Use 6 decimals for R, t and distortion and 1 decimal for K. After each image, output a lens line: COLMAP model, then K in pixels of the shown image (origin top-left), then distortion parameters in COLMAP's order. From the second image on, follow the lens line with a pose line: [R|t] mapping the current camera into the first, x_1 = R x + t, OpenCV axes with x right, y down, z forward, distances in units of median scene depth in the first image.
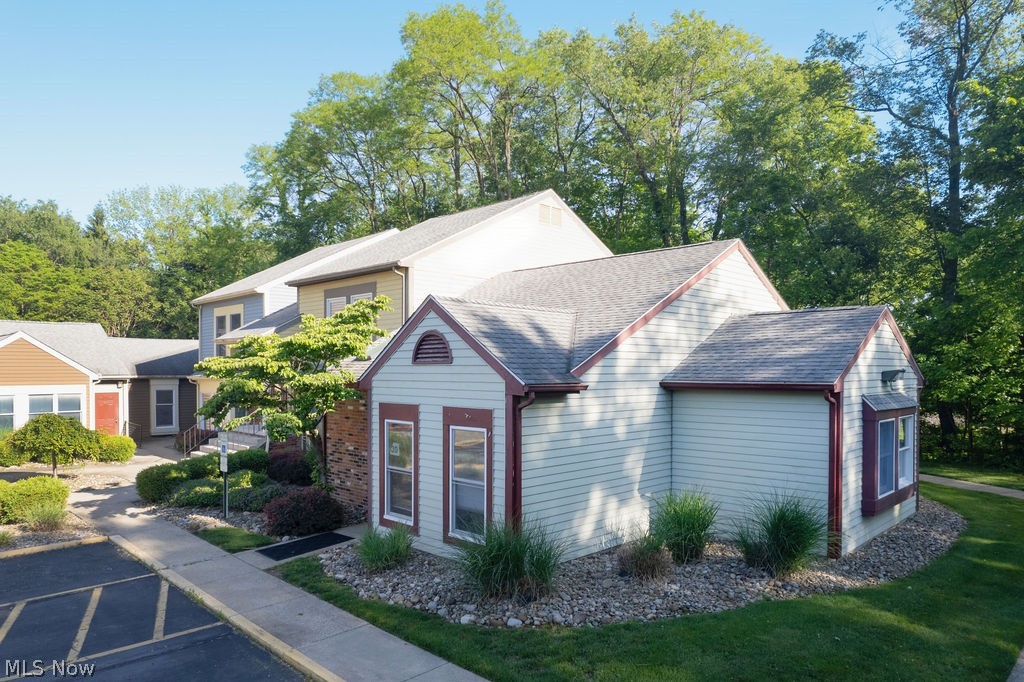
lens RADIAL K [[672.5, 0, 512.4], [0, 672.5, 374.5], [0, 0, 1]] dist [-0.039408, 0.001055]
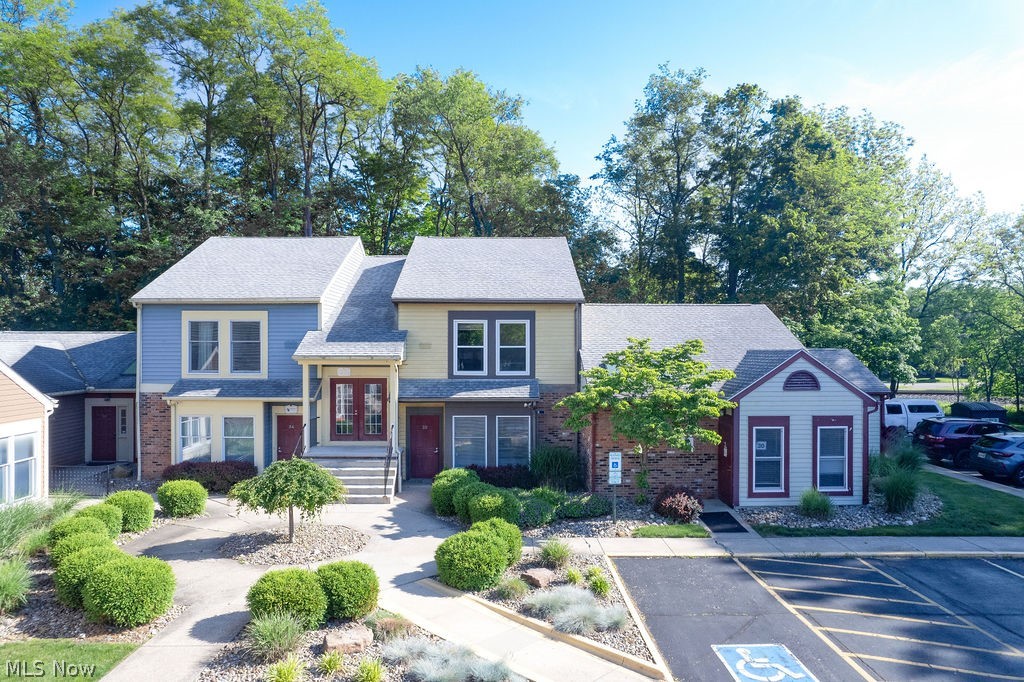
lens RADIAL K [[652.0, 0, 505.9], [0, 652.0, 345.7], [0, 0, 1]] dist [-0.087902, 0.064641]
pose [[0.702211, -0.000287, 0.711969, -1.747131], [0.004807, 0.999979, -0.004338, -0.121911], [-0.711953, 0.006469, 0.702197, 0.409962]]
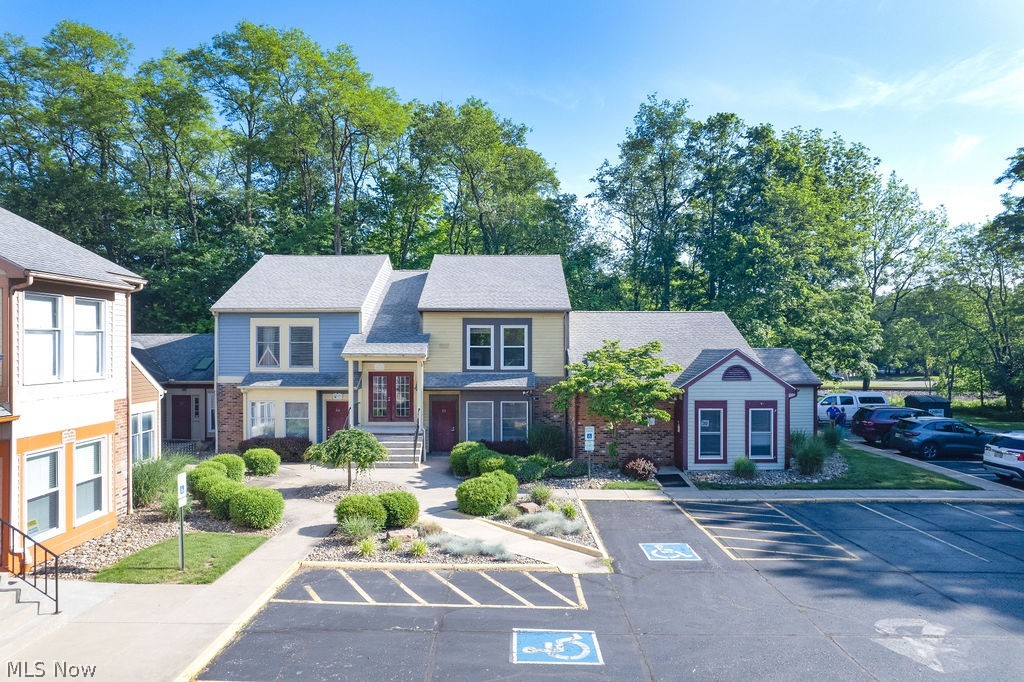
lens RADIAL K [[652.0, 0, 505.9], [0, 652.0, 345.7], [0, 0, 1]] dist [-0.087902, 0.064641]
pose [[0.712299, -0.001211, 0.701875, -2.070870], [0.004817, 0.999983, -0.003163, -0.123048], [-0.701860, 0.005634, 0.712293, 0.057178]]
